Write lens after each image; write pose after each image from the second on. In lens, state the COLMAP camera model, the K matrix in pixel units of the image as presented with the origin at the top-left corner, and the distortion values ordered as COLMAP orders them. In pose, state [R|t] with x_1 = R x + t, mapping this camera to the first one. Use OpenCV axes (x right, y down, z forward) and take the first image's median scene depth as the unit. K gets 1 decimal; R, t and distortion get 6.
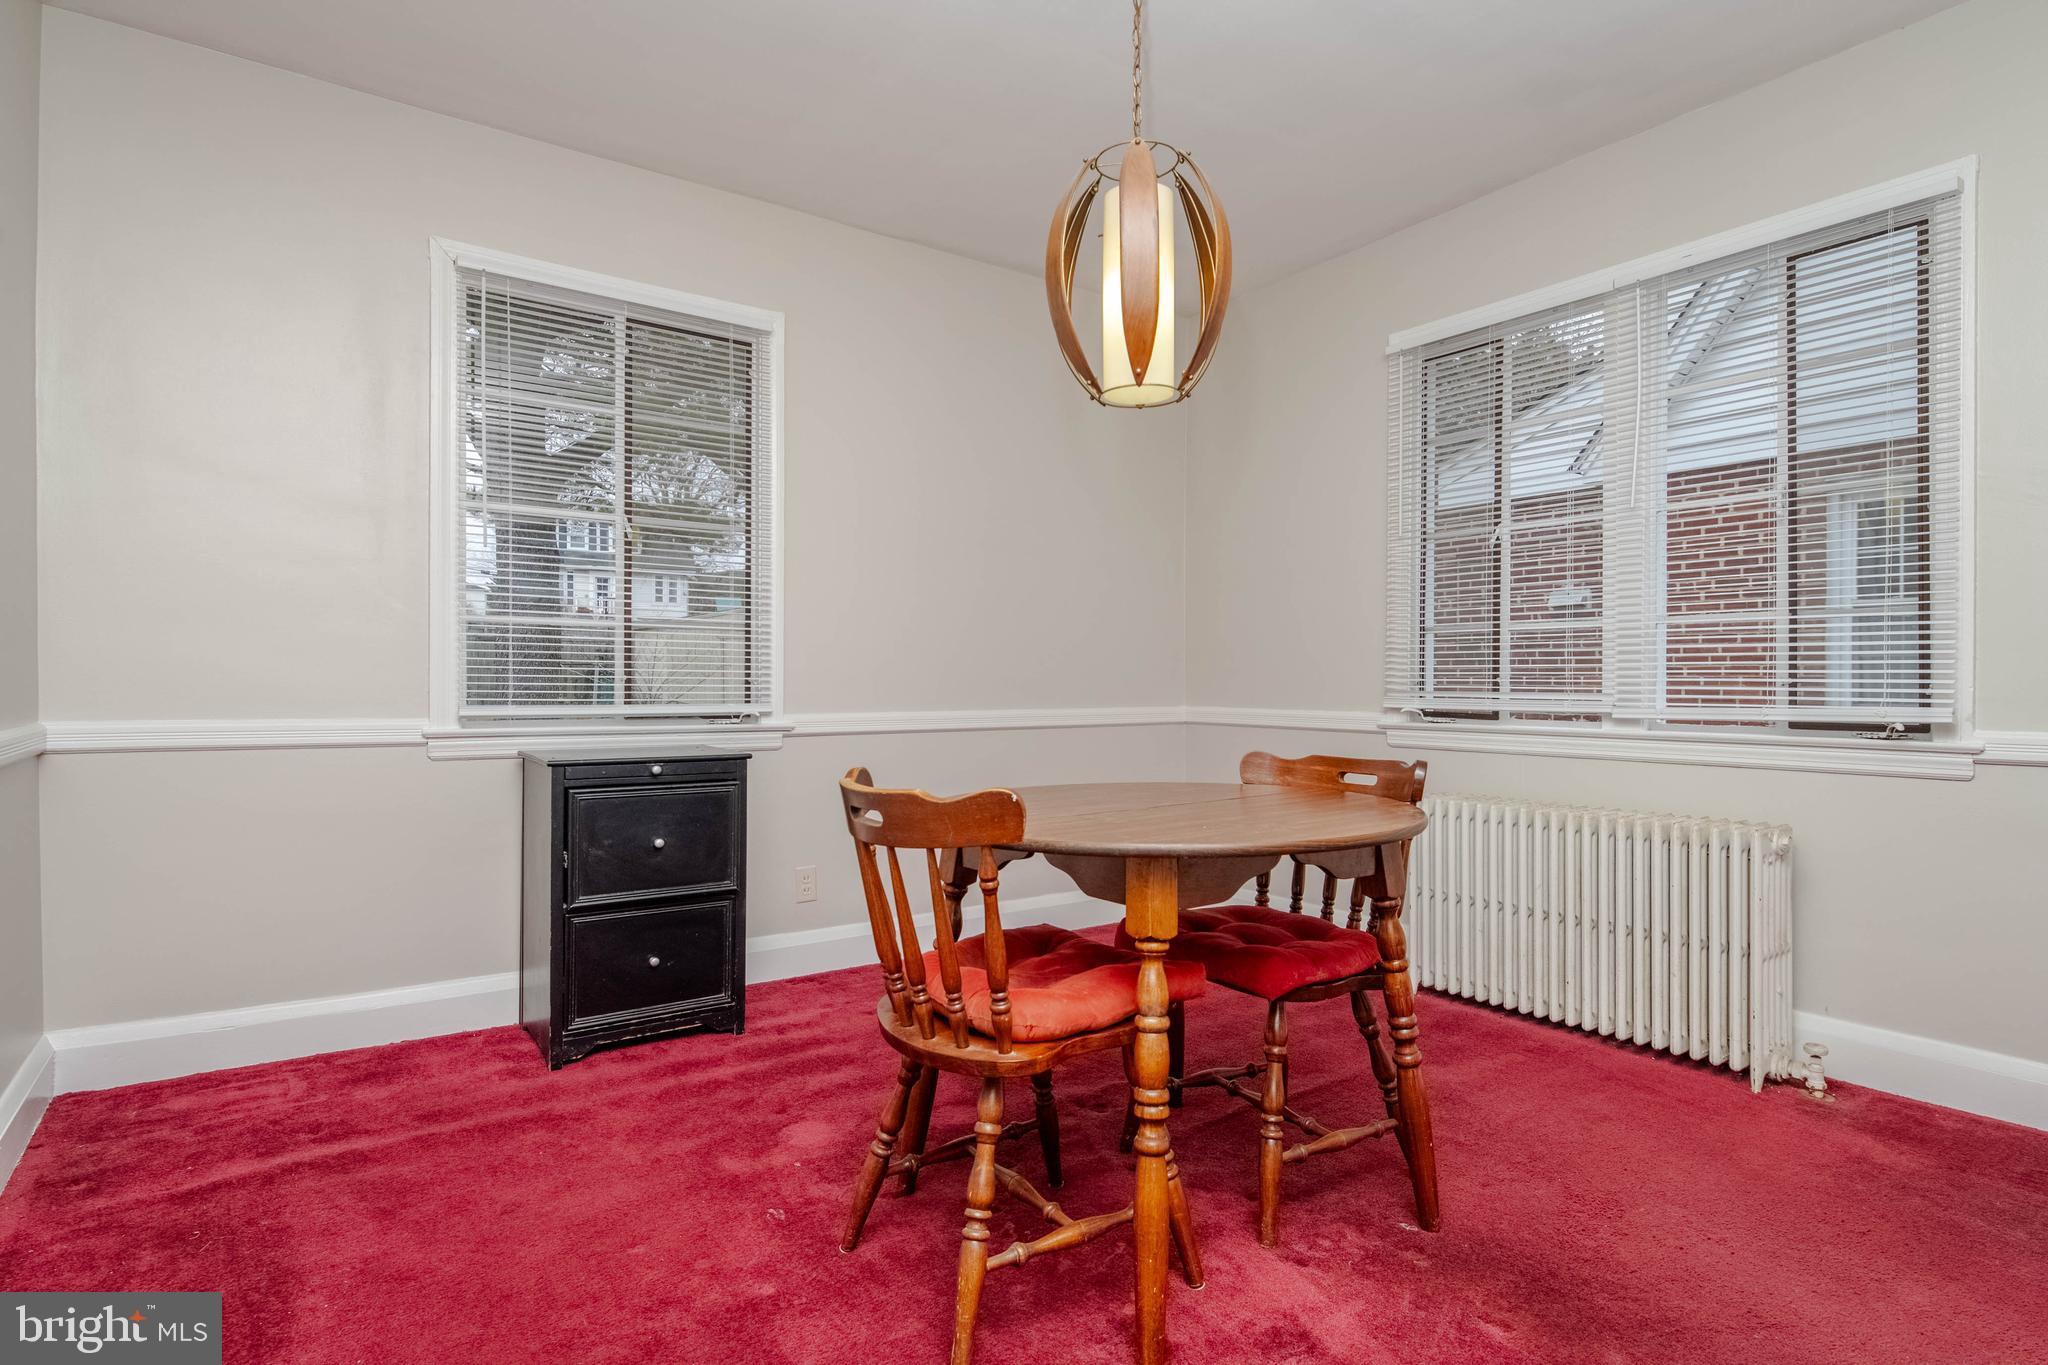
lens RADIAL K [[1051.2, 0, 1082.8], [0, 1051.2, 683.8], [0, 0, 1]] dist [0.007203, -0.000797]
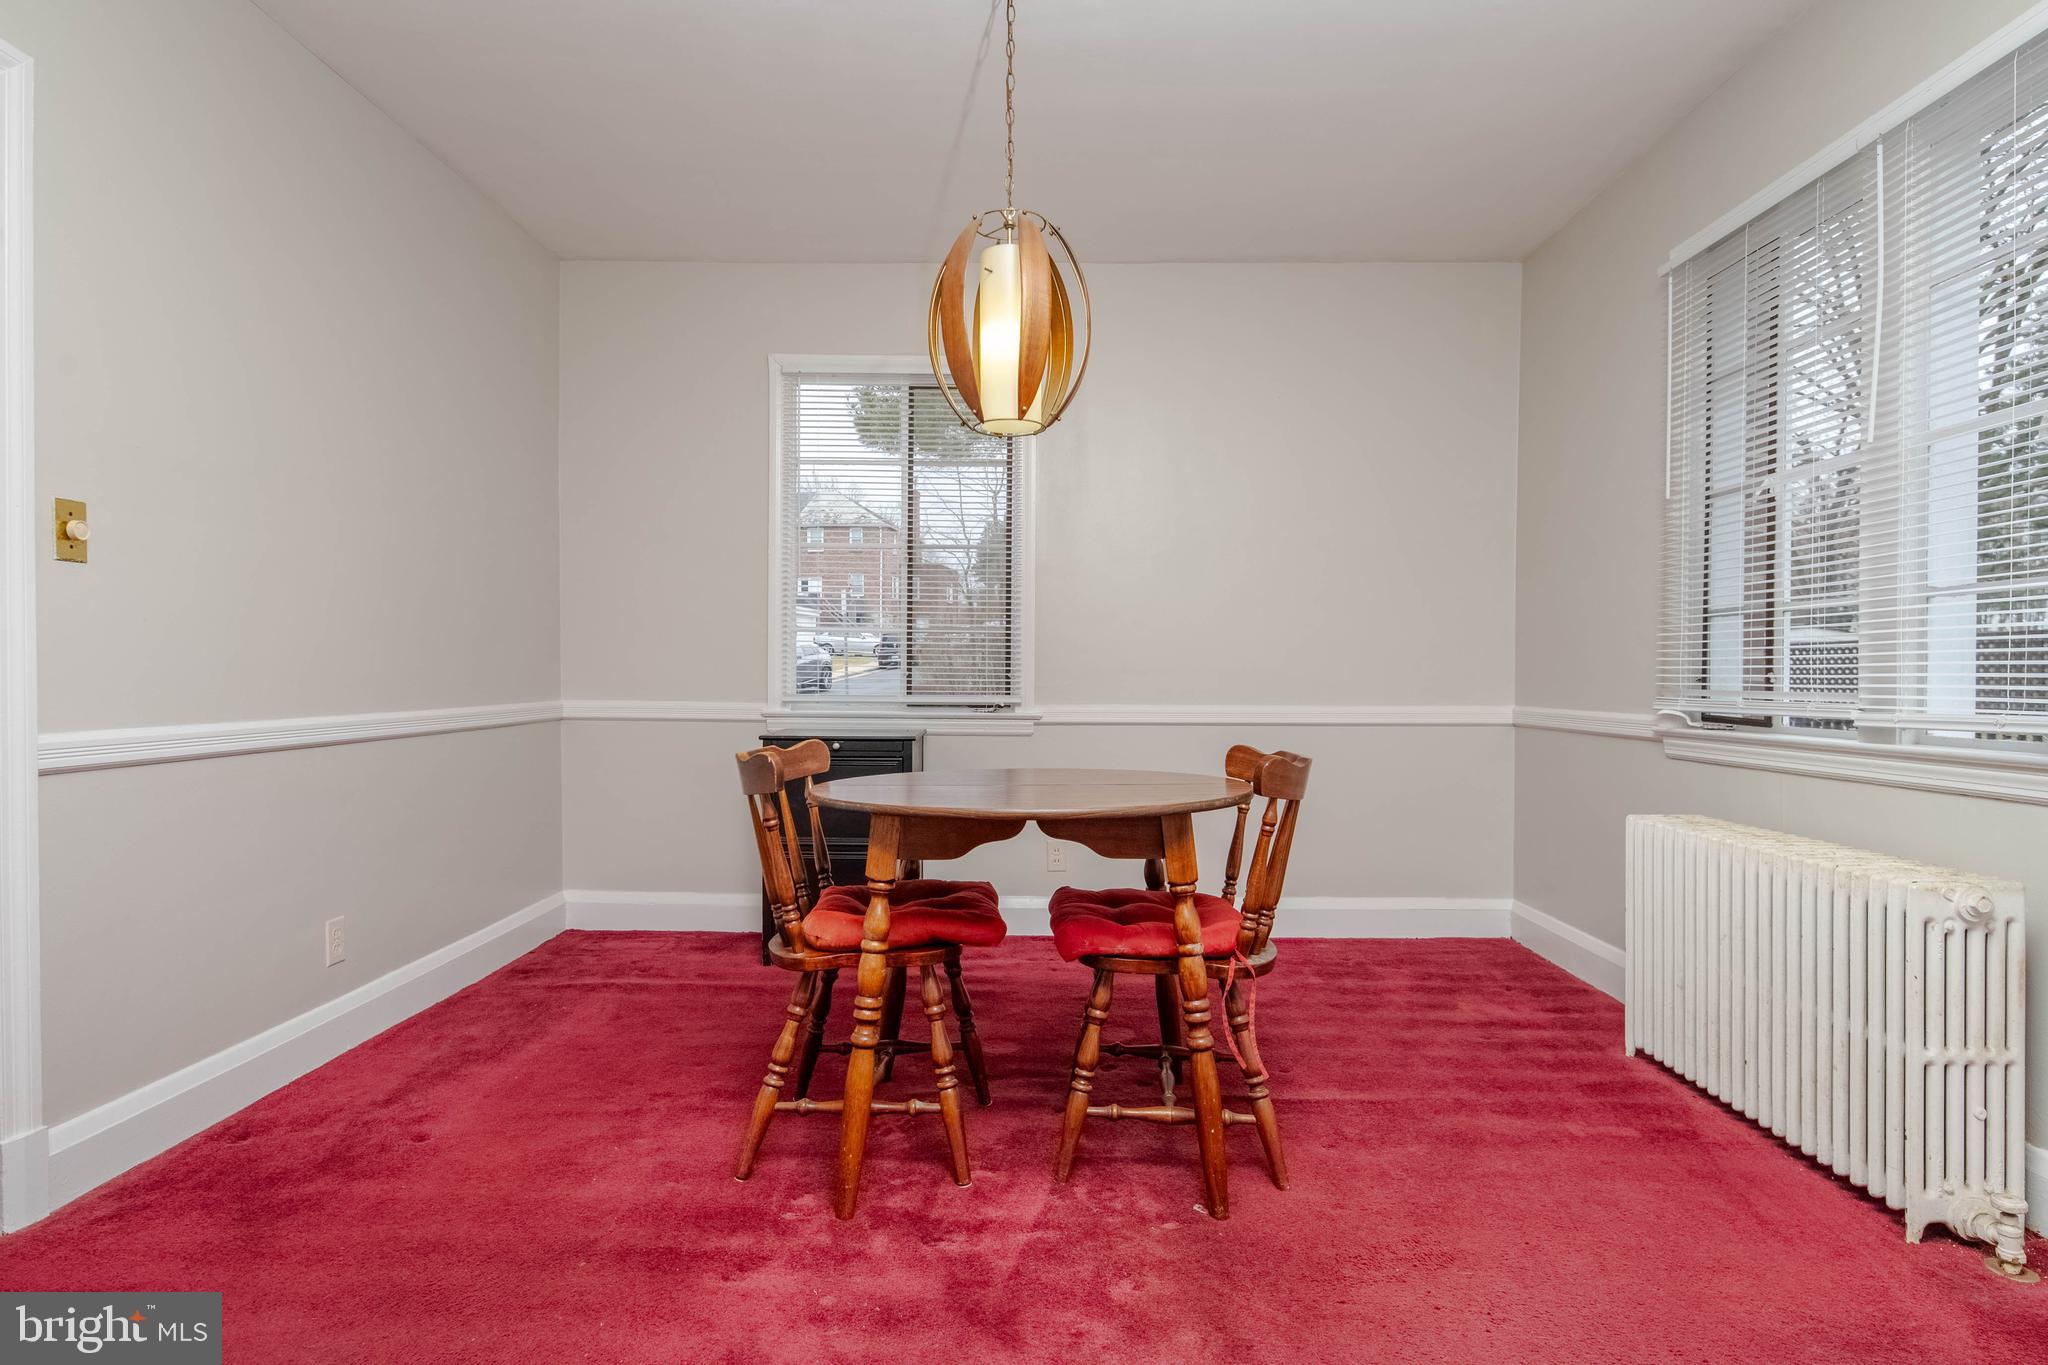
lens RADIAL K [[1110.9, 0, 1028.8], [0, 1110.9, 667.8], [0, 0, 1]] dist [0.014840, -0.001018]
pose [[0.812382, -0.003115, -0.583118, 0.602517], [-0.003668, 0.999939, -0.010452, 0.001296], [0.583115, 0.010629, 0.812320, 0.012360]]
